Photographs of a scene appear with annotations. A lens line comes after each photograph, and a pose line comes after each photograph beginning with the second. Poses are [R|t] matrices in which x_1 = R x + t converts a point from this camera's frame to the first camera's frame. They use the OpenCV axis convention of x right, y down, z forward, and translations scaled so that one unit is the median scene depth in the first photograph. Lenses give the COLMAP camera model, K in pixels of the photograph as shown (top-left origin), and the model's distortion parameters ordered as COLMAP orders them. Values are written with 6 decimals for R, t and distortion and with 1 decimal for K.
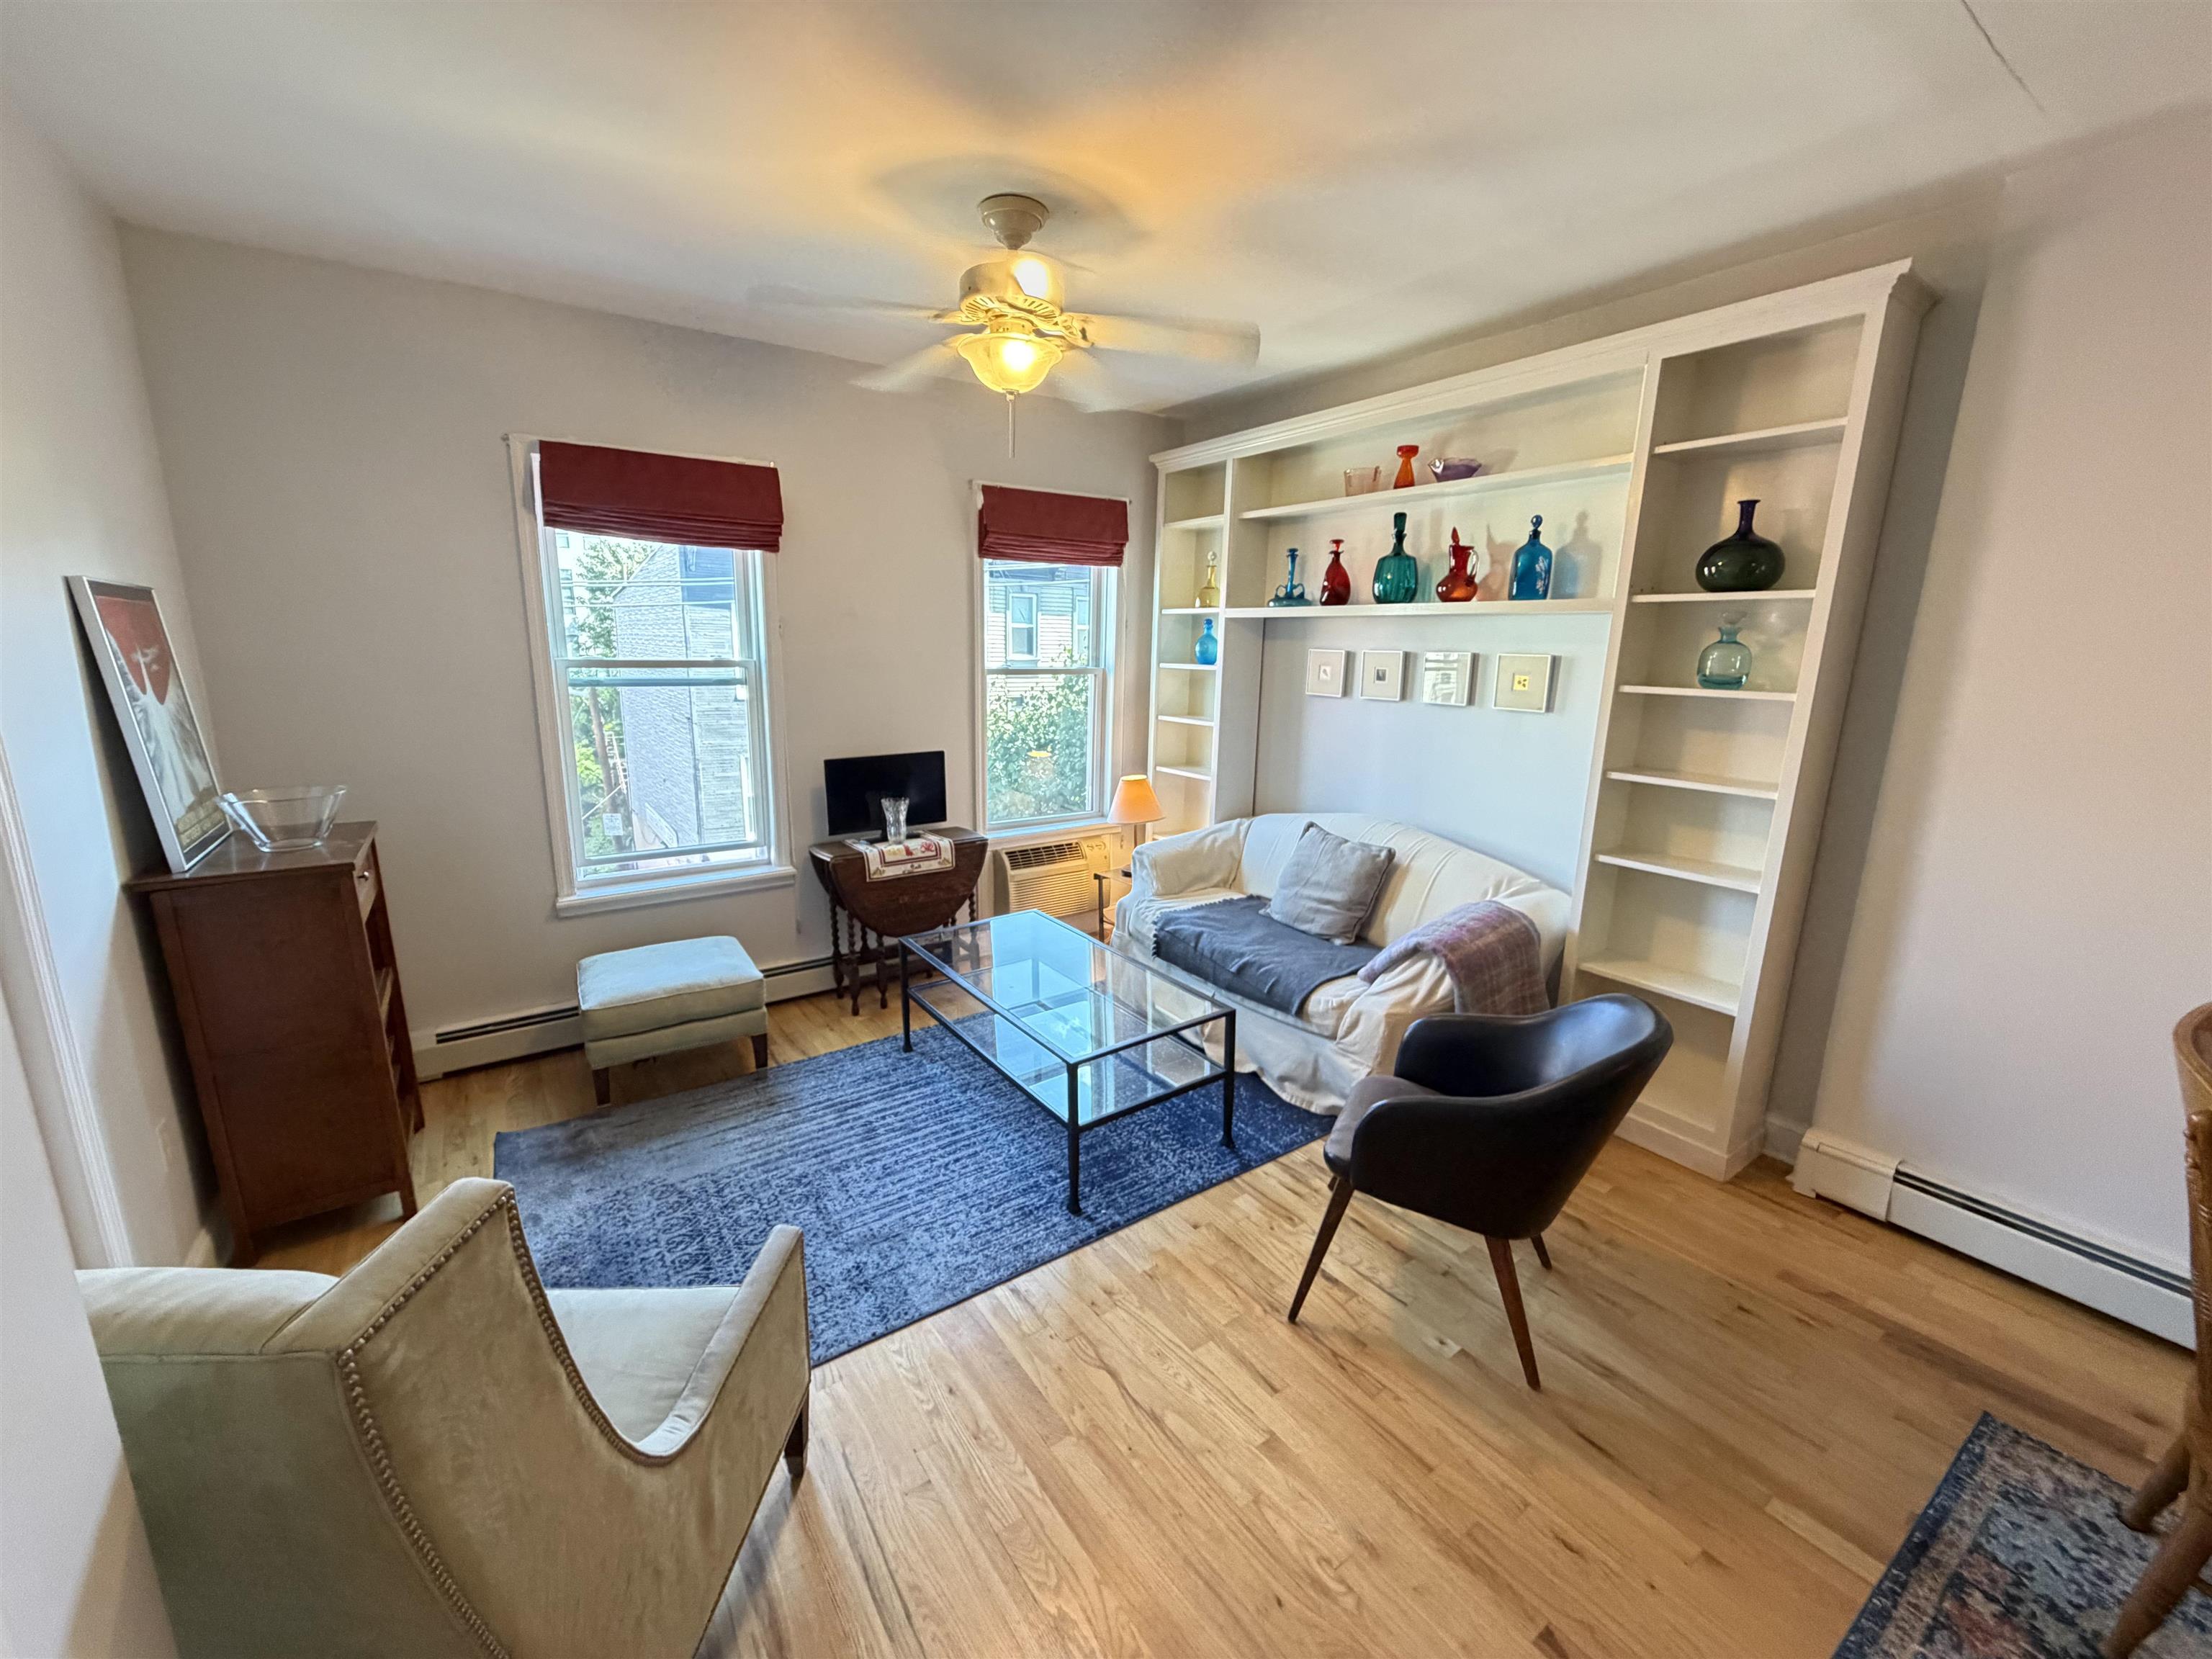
lens RADIAL K [[881.2, 0, 1099.2], [0, 881.2, 823.1], [0, 0, 1]] dist [0.000671, 0.000155]
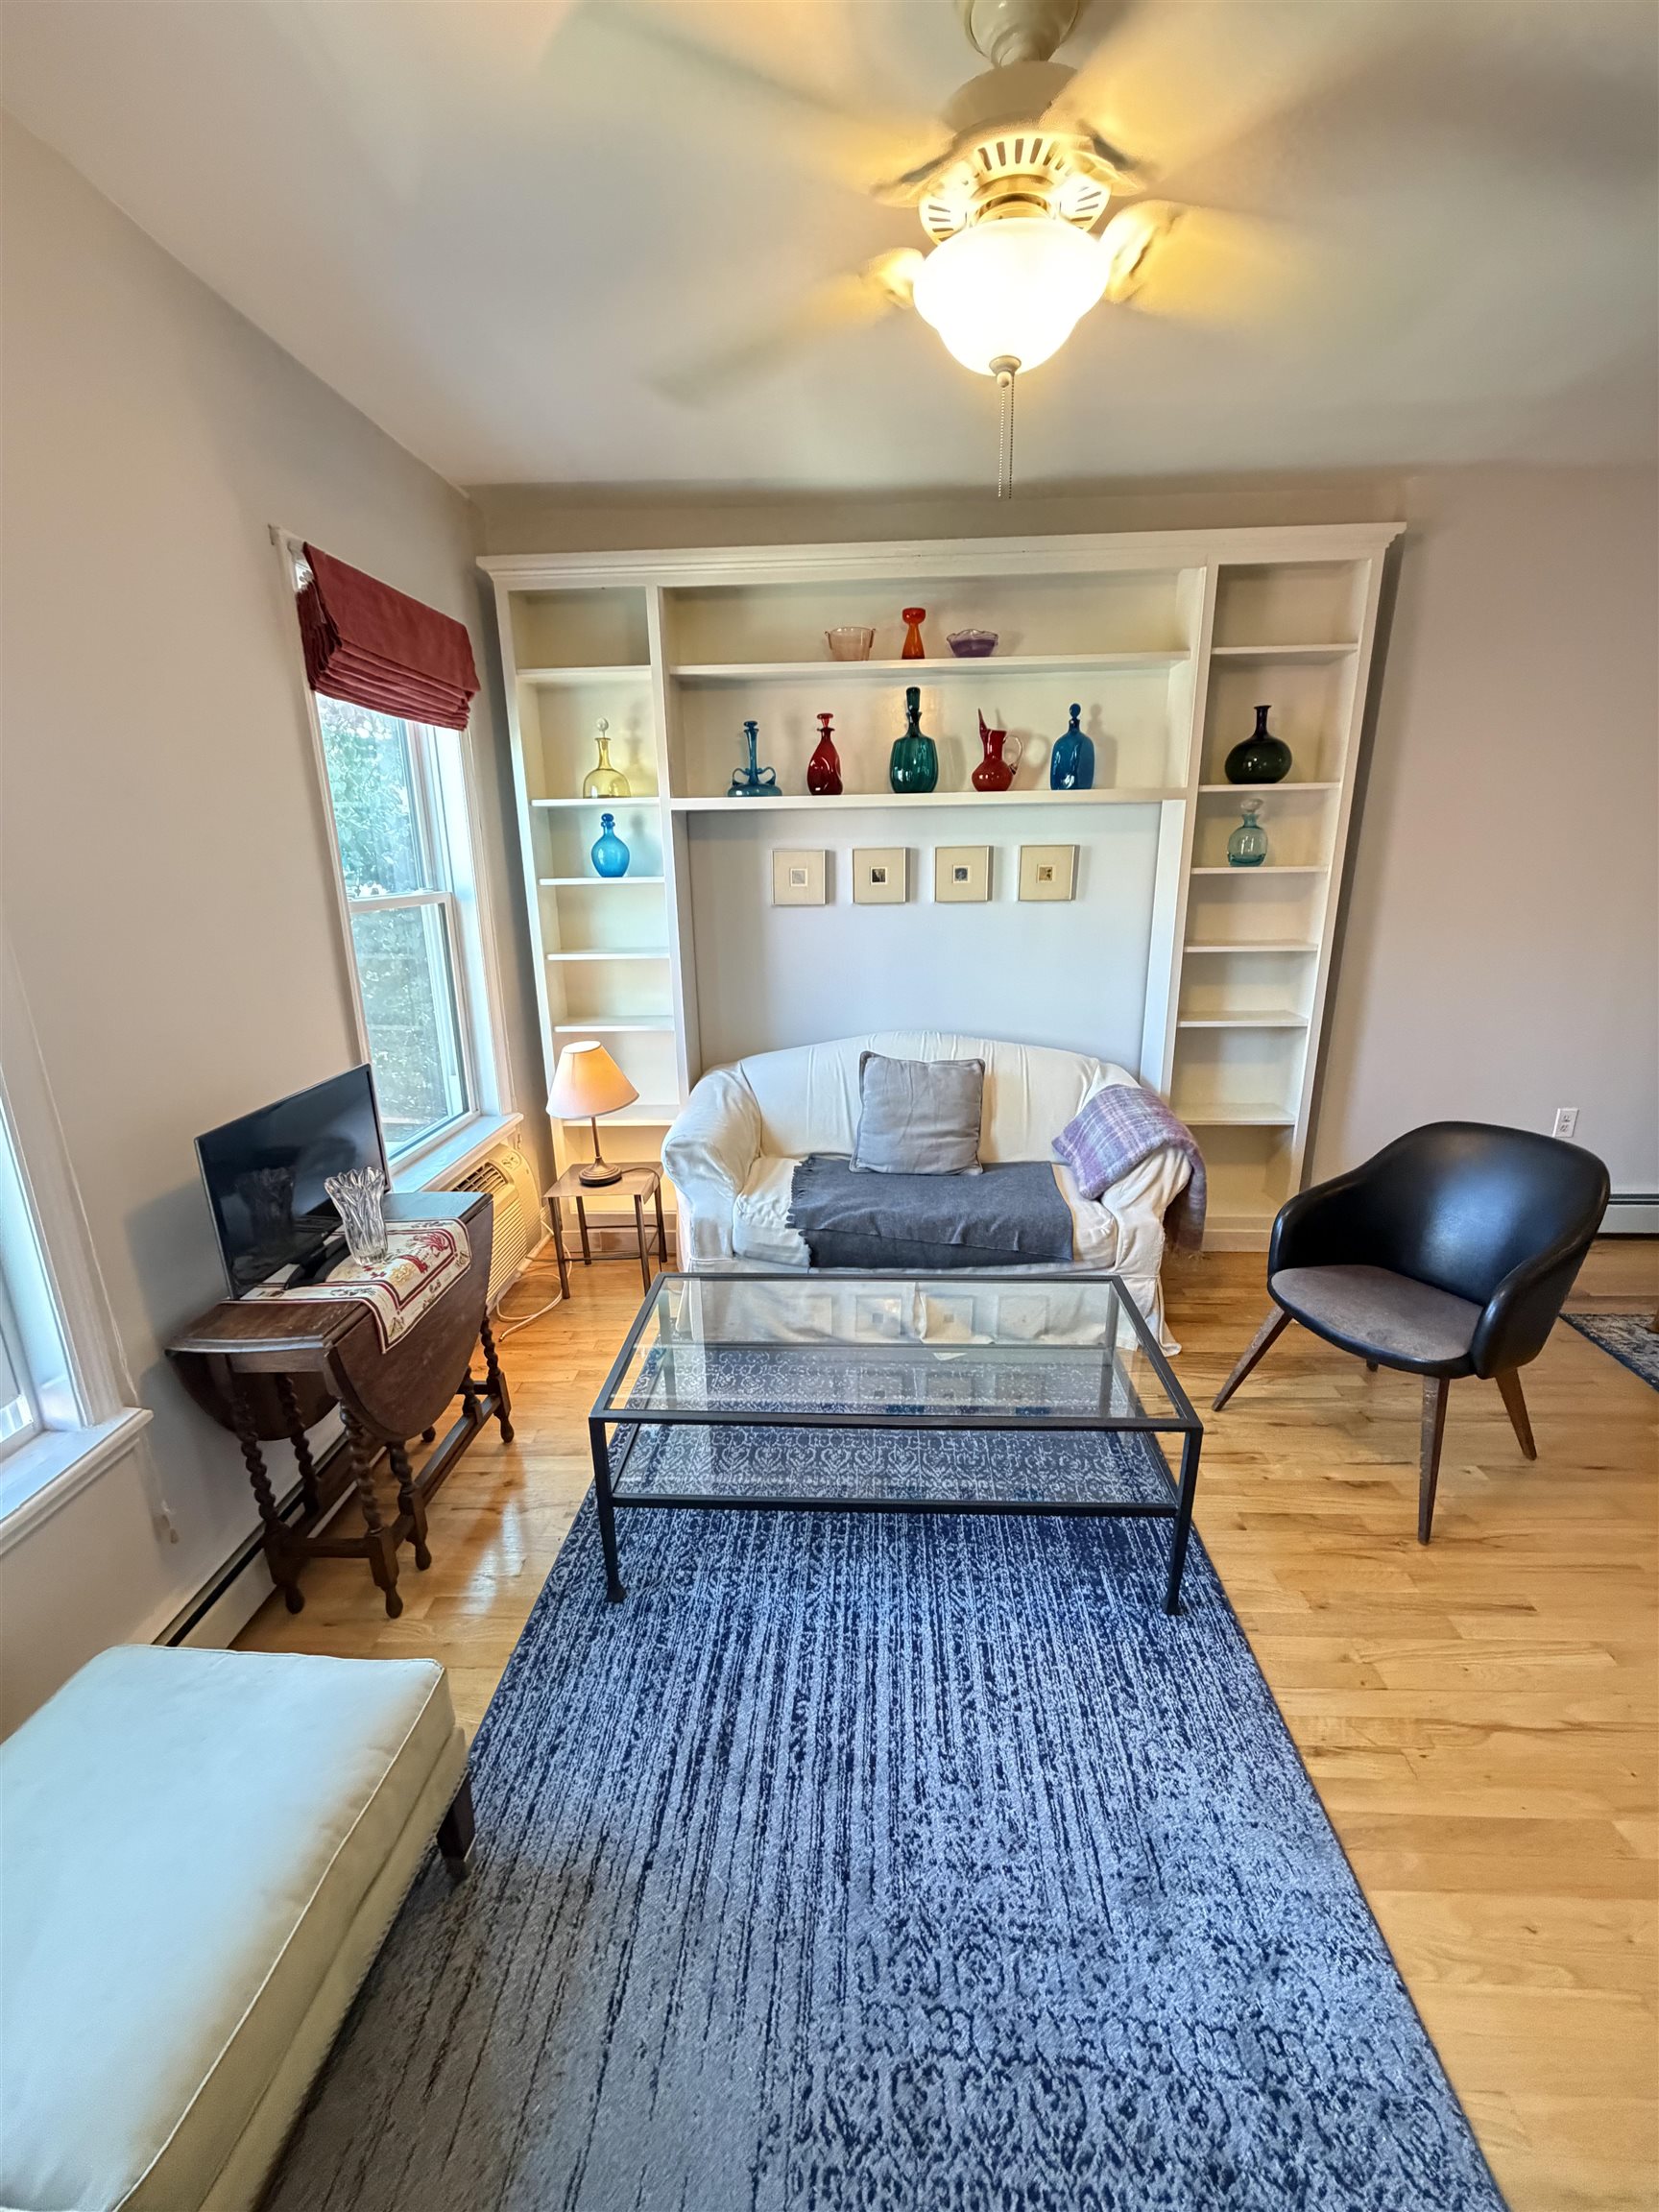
lens RADIAL K [[878.3, 0, 831.9], [0, 878.3, 1094.1], [0, 0, 1]] dist [0.001629, -0.000035]
pose [[0.607816, -0.239803, 0.757003, -0.470327], [0.187493, 0.969696, 0.156638, -0.109292], [-0.771626, 0.046726, 0.634358, 0.519409]]
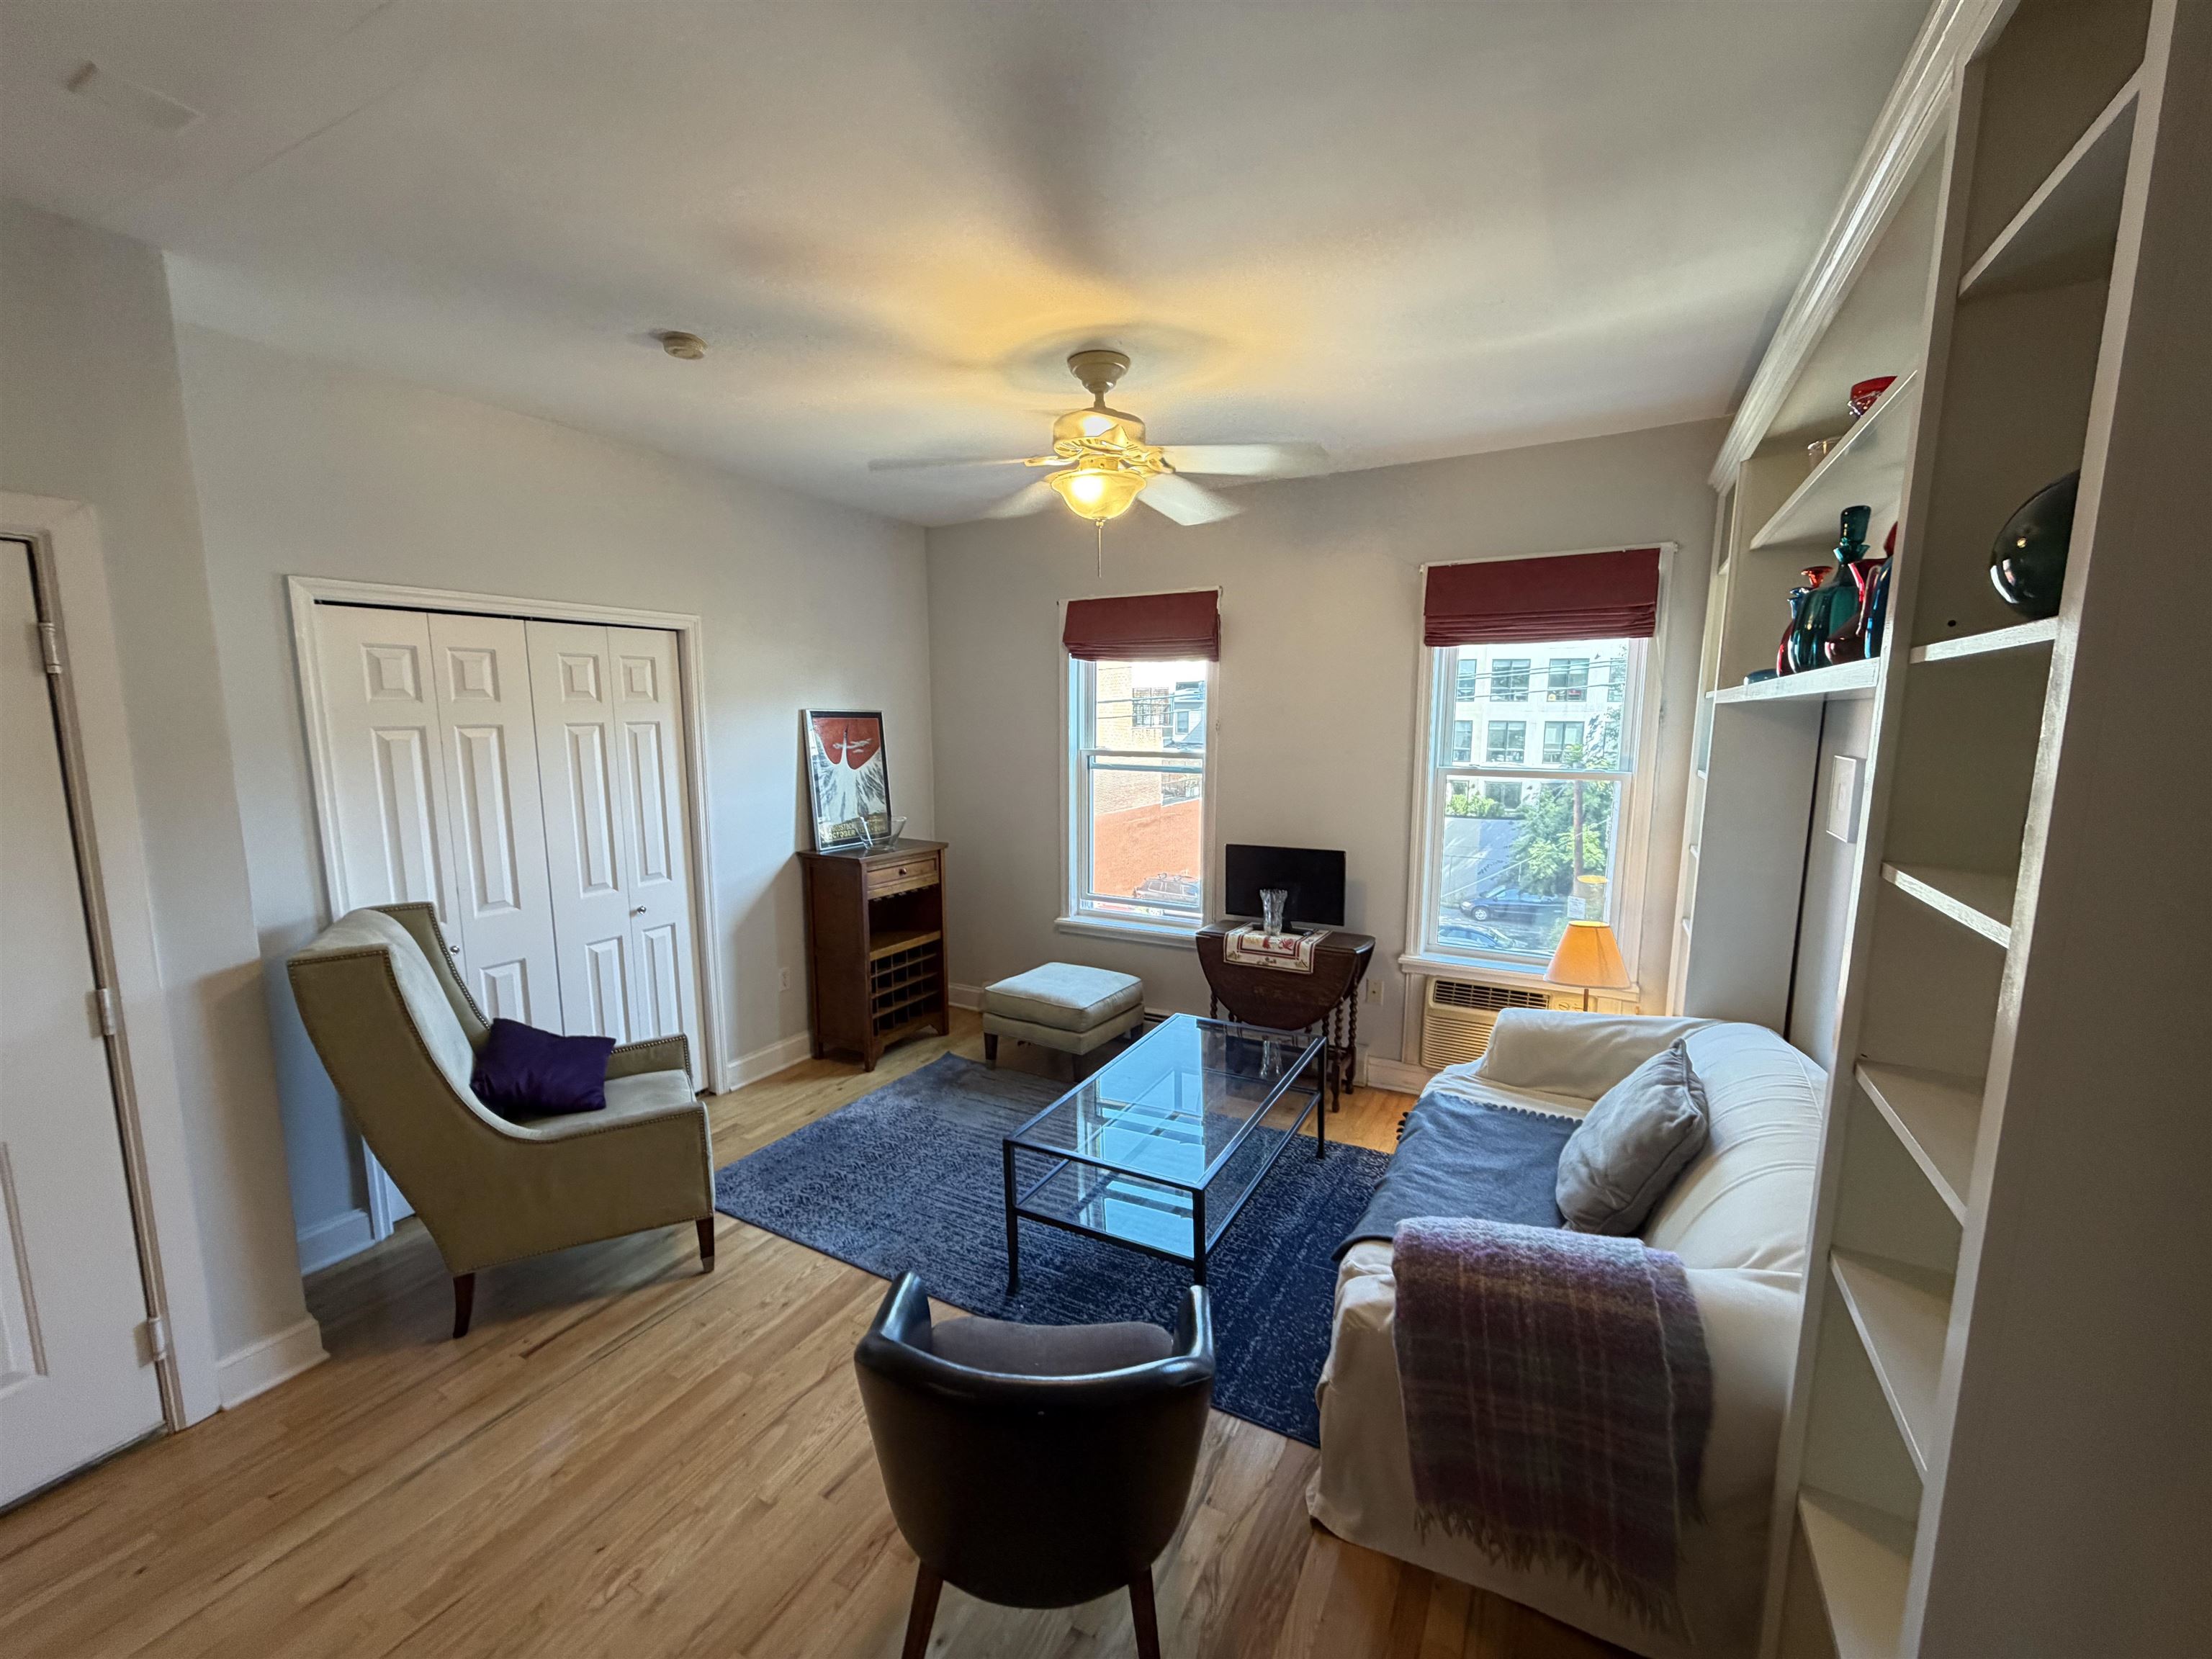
lens RADIAL K [[878.3, 0, 1106.0], [0, 878.3, 829.5], [0, 0, 1]] dist [0.001629, -0.000035]
pose [[0.443785, 0.096914, -0.890877, 0.627928], [-0.176298, 0.984149, 0.019238, -0.089638], [0.878620, 0.148522, 0.453836, 0.393869]]
